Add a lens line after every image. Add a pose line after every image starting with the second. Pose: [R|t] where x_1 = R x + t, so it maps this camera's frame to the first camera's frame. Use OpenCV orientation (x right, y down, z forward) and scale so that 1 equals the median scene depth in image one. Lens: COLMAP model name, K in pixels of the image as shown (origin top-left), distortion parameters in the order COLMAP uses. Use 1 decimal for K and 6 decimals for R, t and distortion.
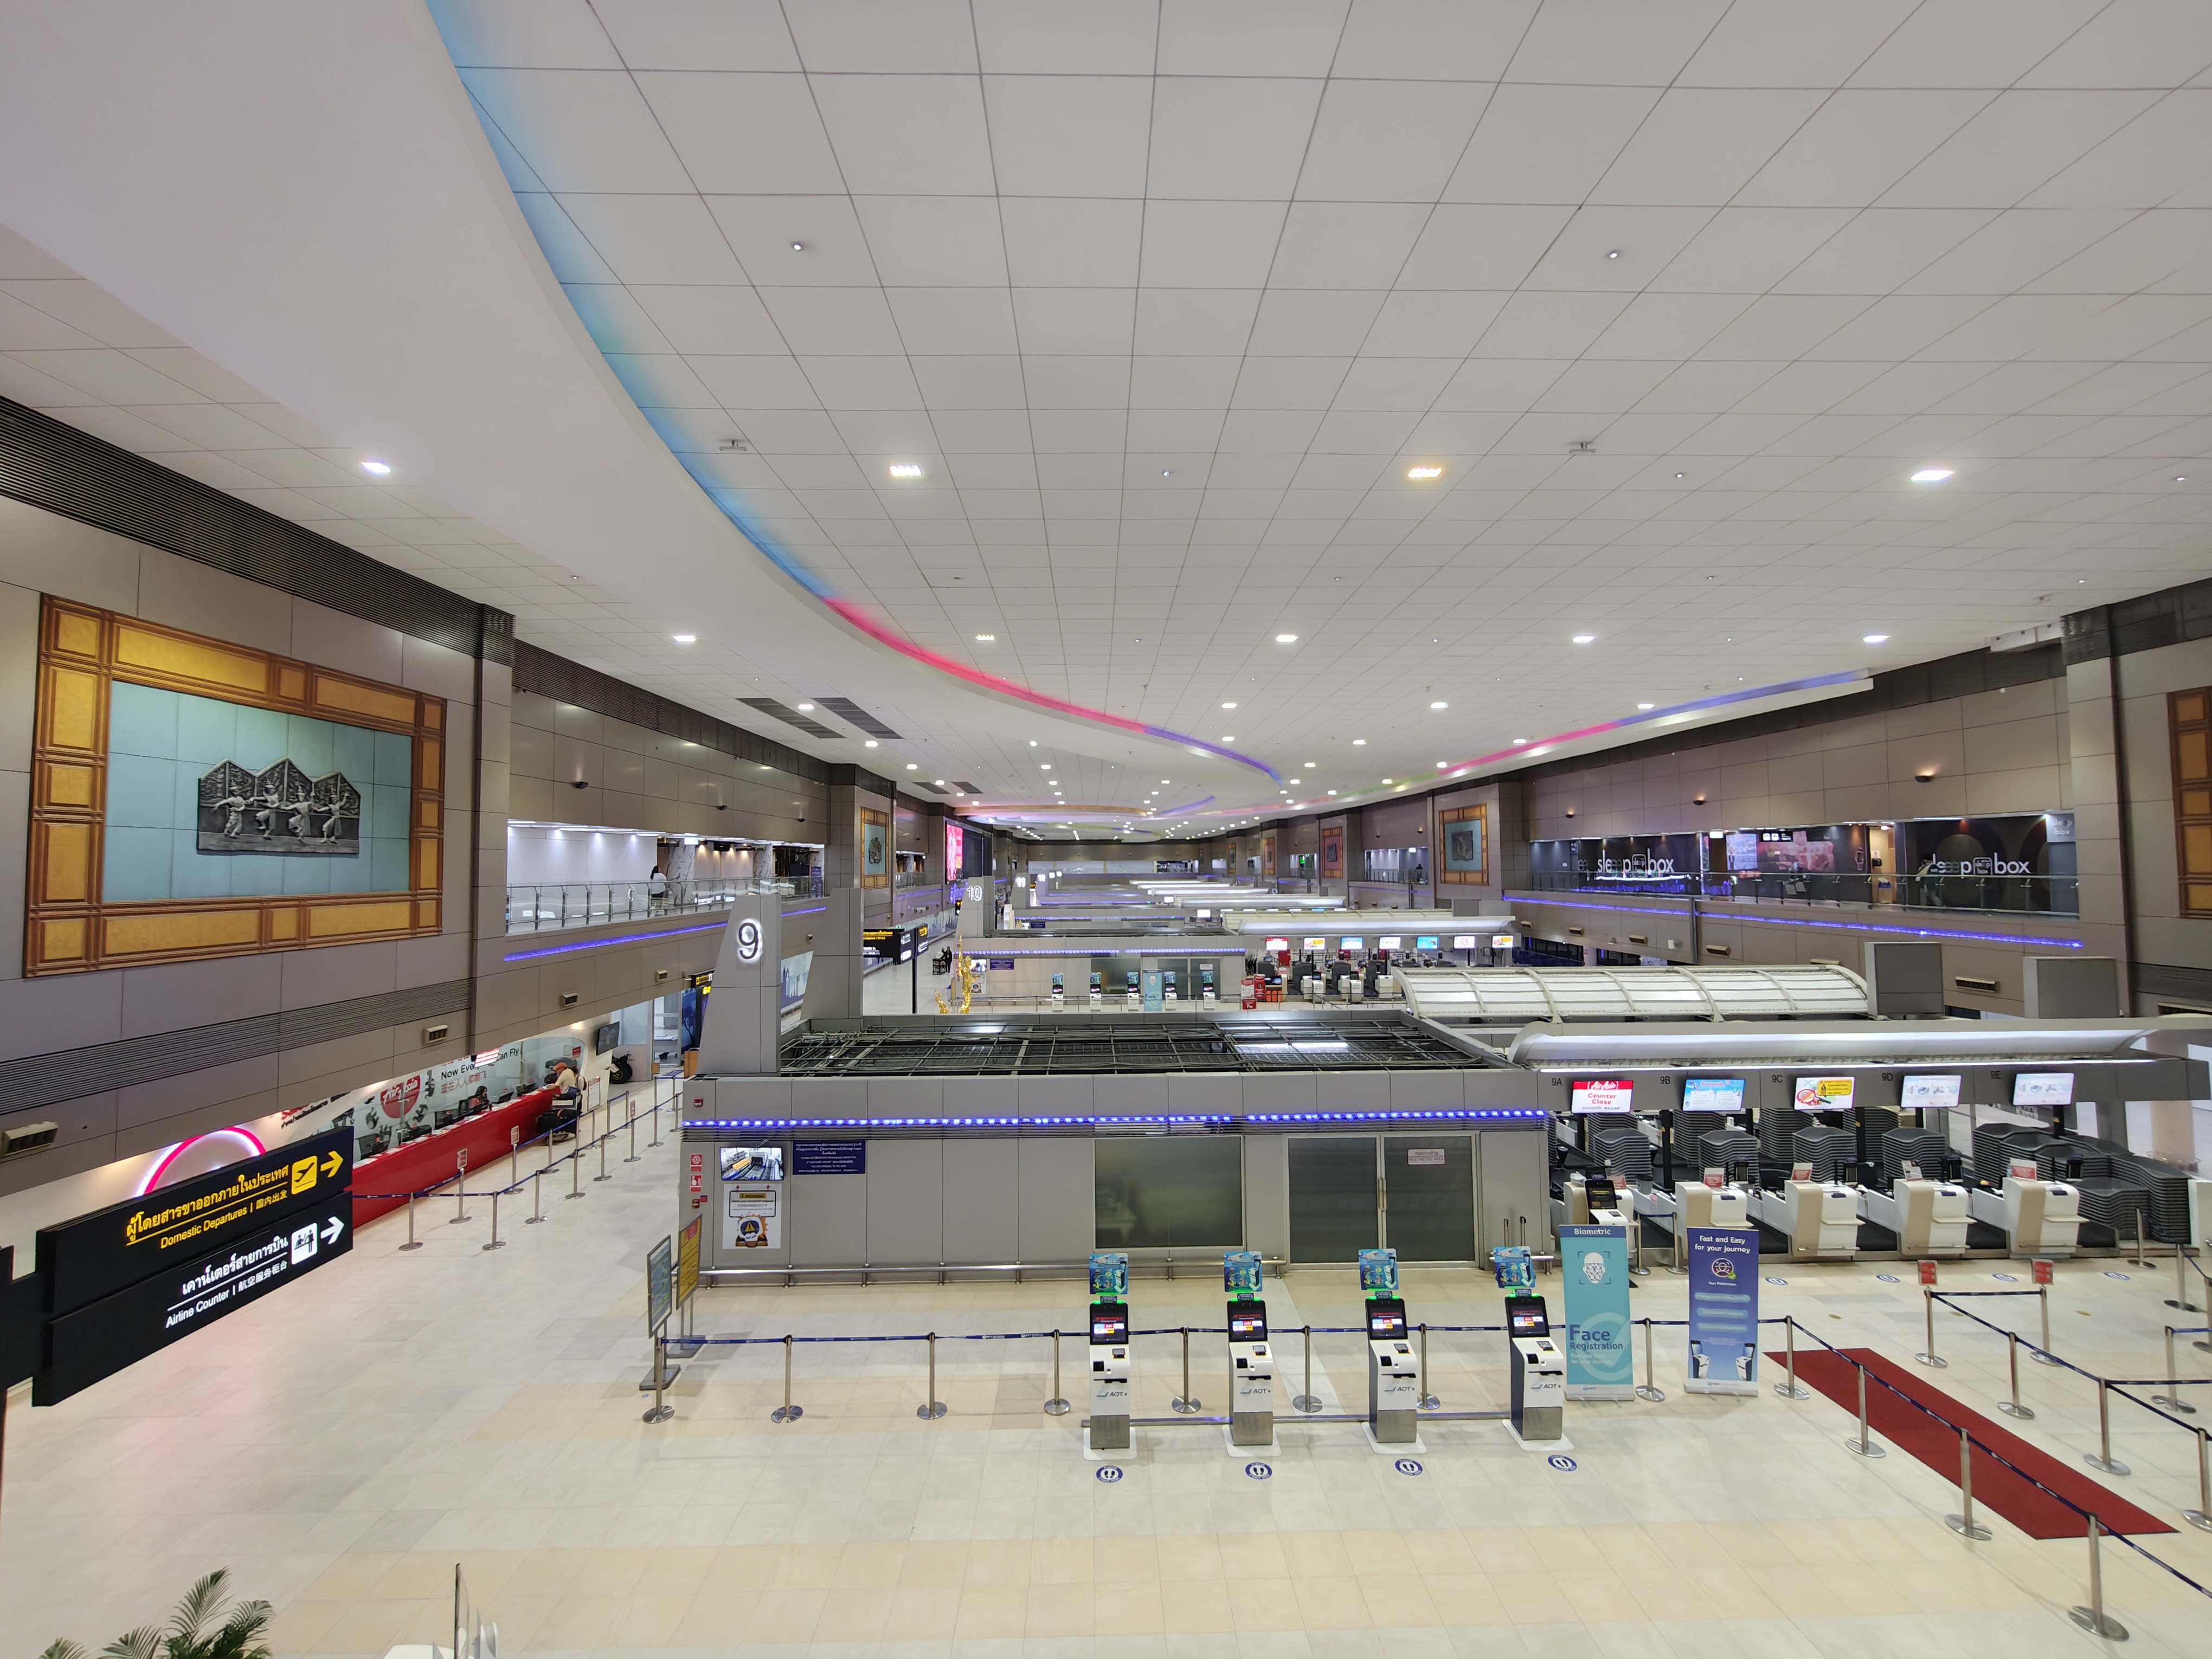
lens RADIAL K [[955.5, 0, 1107.2], [0, 955.5, 827.8], [0, 0, 1]] dist [-0.000867, 0.000306]
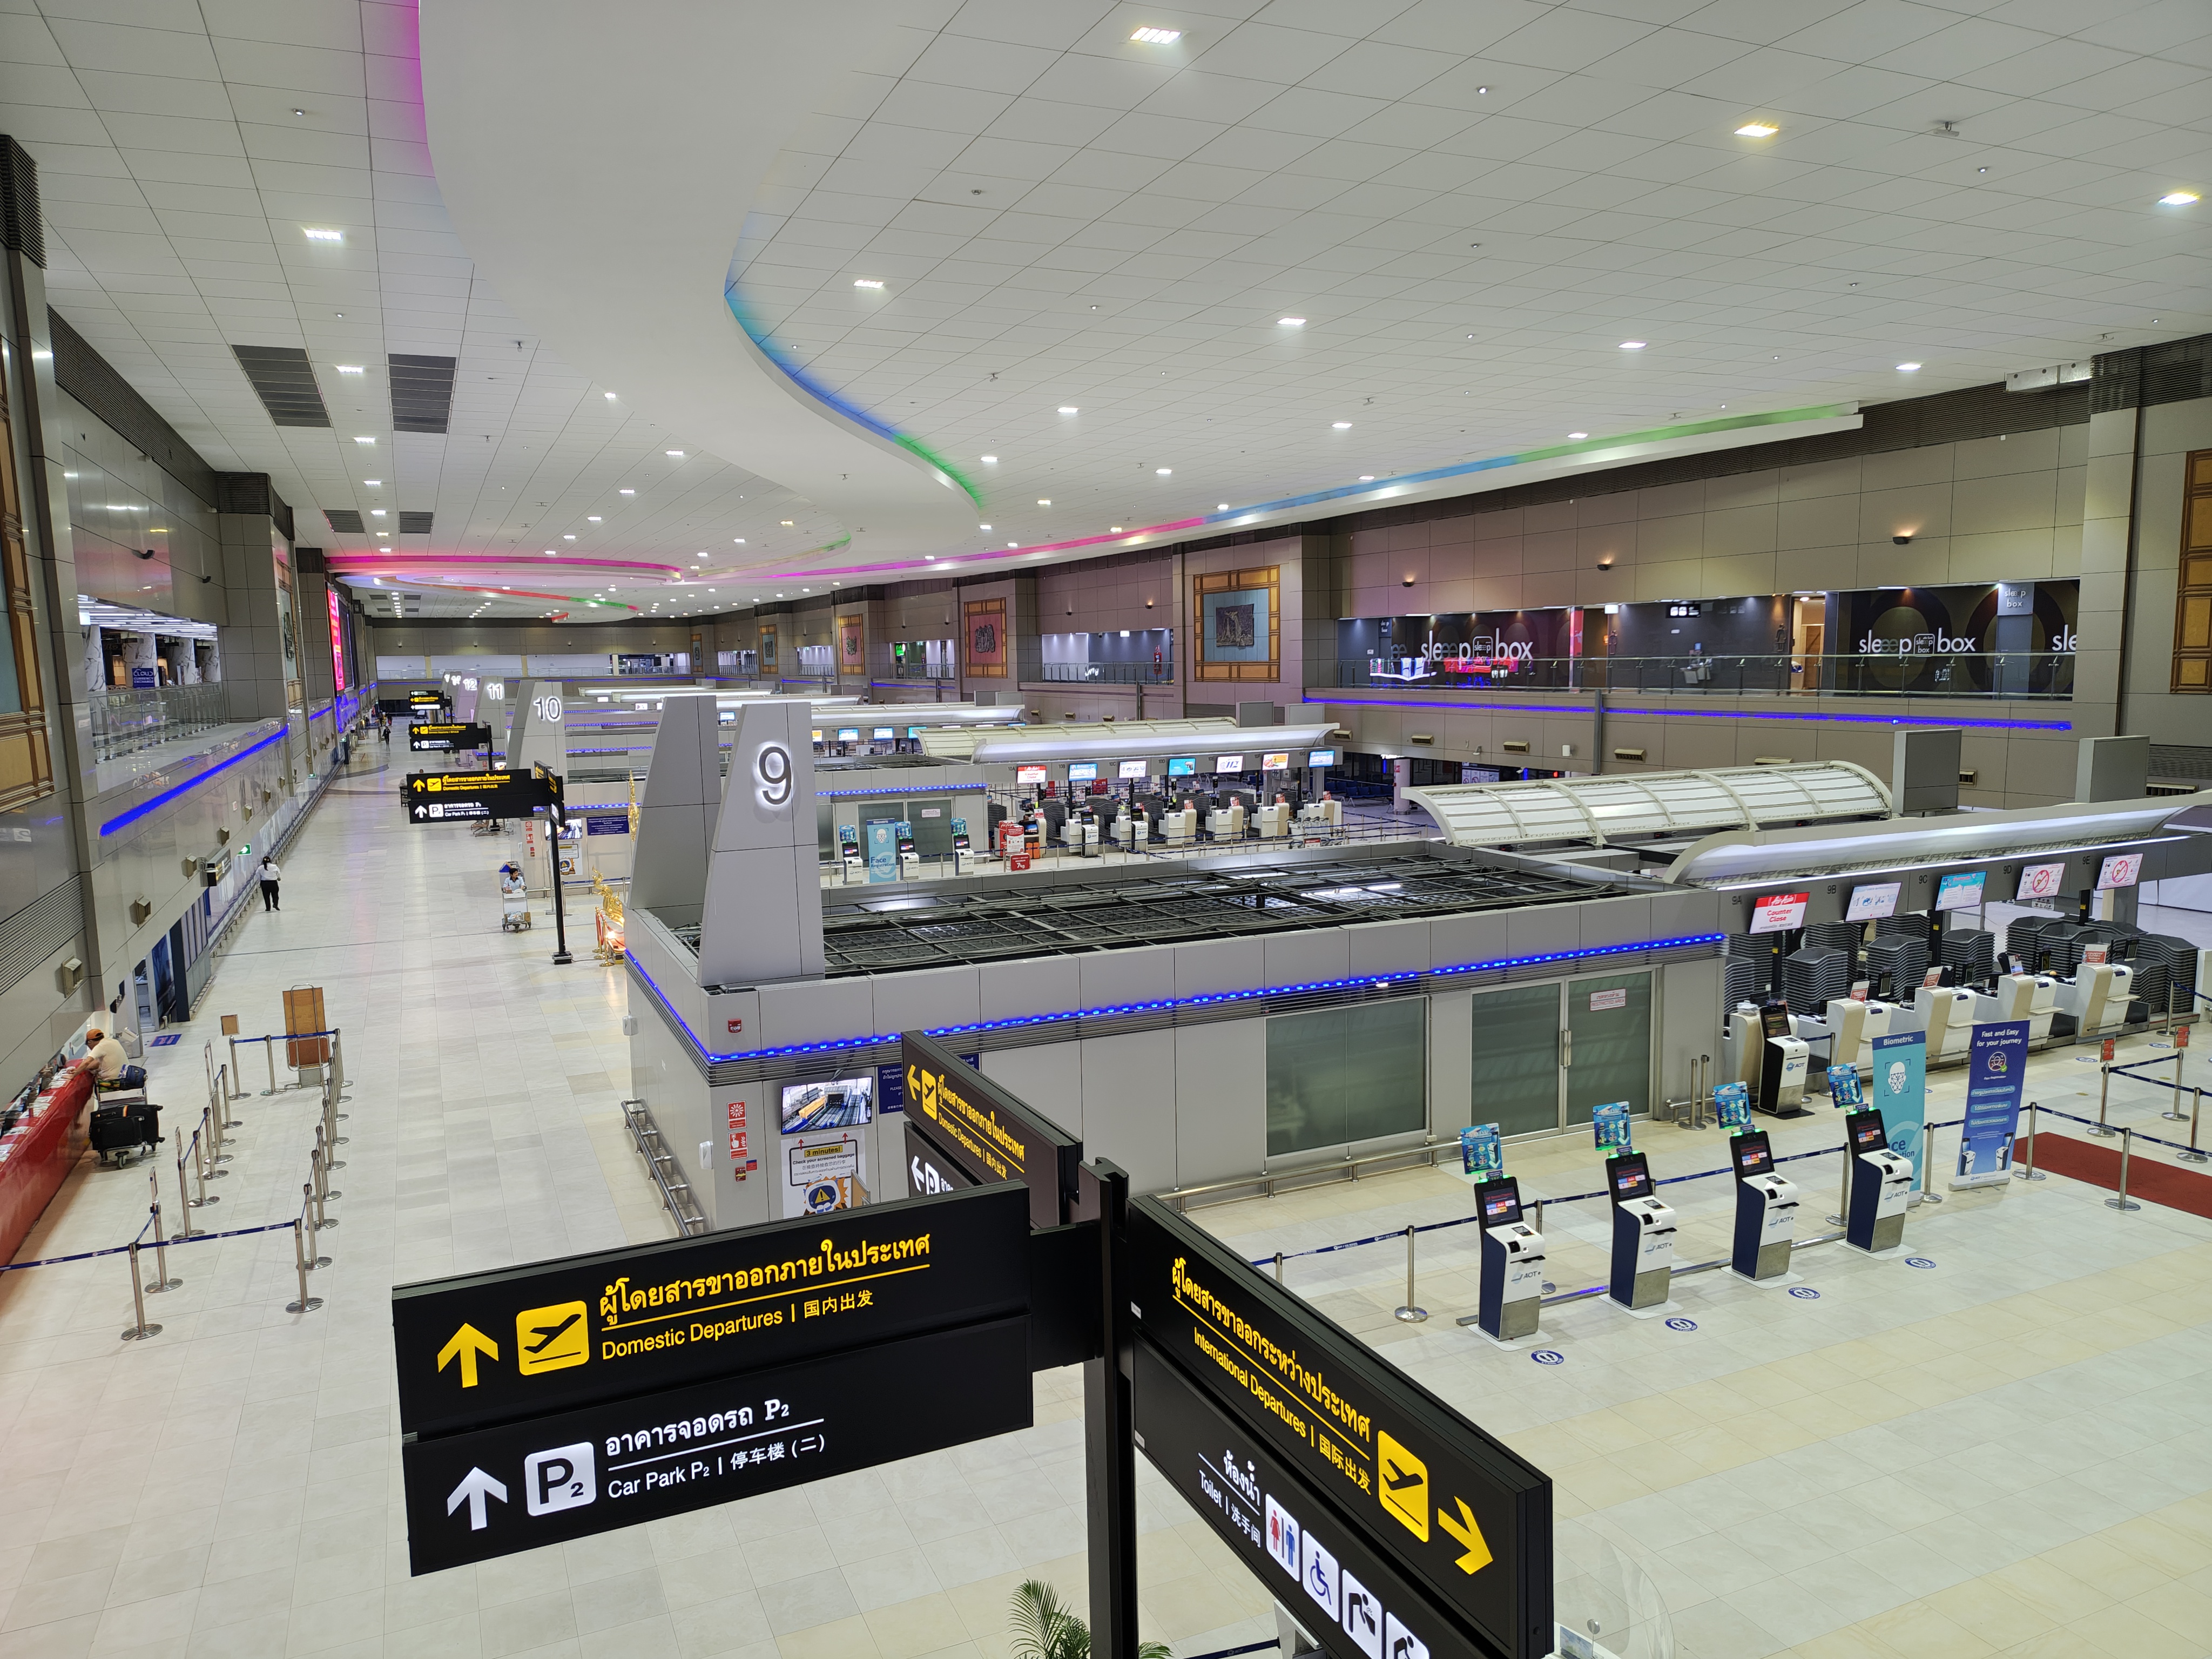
lens RADIAL K [[1518.5, 0, 1078.6], [0, 1518.5, 876.7], [0, 0, 1]] dist [0.045095, -0.042799]
pose [[0.923693, -0.066611, 0.377299, -0.438725], [-0.001992, 0.983922, 0.178587, 0.000858], [-0.383128, -0.165711, 0.908709, -0.012600]]
